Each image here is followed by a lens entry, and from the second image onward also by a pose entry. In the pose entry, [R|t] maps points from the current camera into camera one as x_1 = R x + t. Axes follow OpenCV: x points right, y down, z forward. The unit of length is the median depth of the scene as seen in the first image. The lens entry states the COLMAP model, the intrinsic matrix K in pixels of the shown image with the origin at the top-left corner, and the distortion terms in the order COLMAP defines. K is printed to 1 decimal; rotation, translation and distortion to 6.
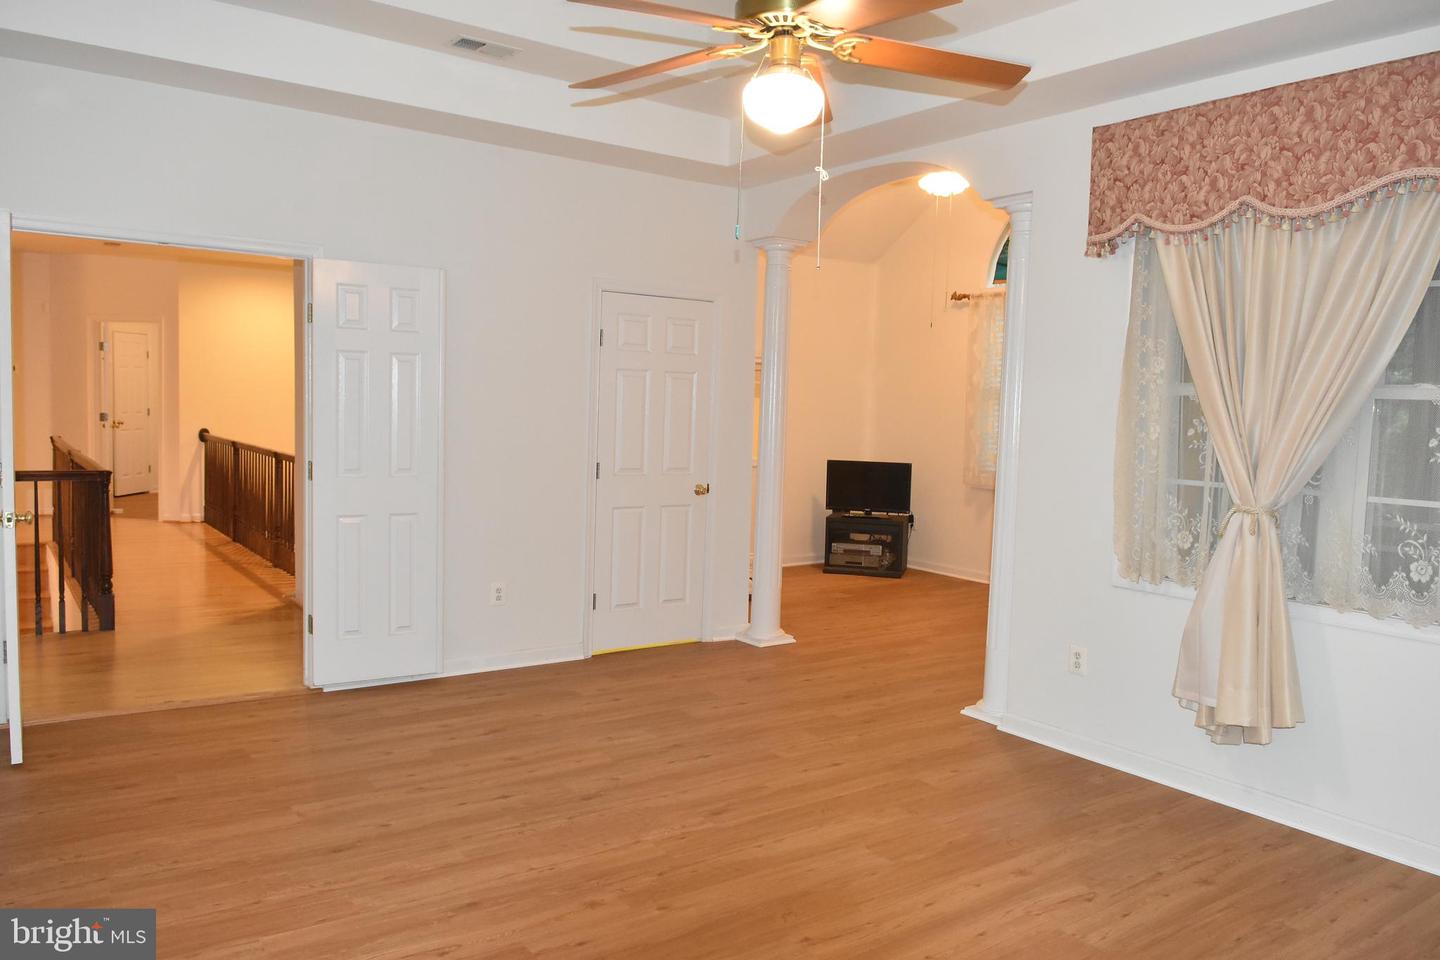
lens RADIAL K [[1061.1, 0, 725.6], [0, 1061.1, 477.8], [0, 0, 1]] dist [-0.019952, -0.014126]
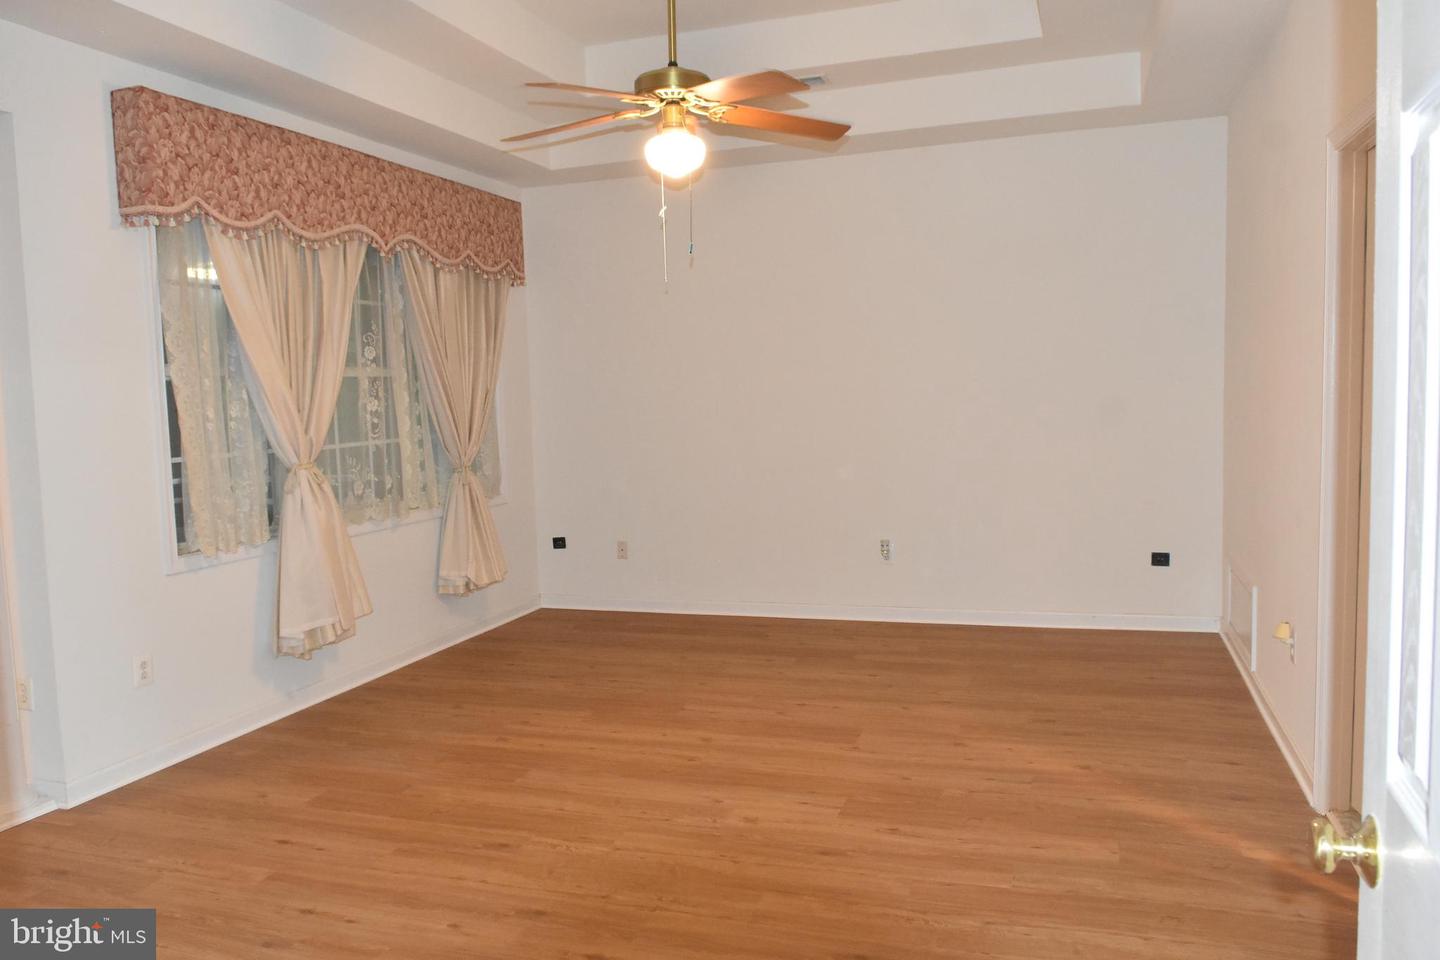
lens RADIAL K [[1061.1, 0, 724.1], [0, 1061.1, 481.4], [0, 0, 1]] dist [-0.019952, -0.014126]
pose [[-0.582787, -0.086332, 0.808026, -0.807225], [0.064227, 0.986337, 0.151706, -0.109798], [-0.810083, 0.140310, -0.569279, 1.304742]]
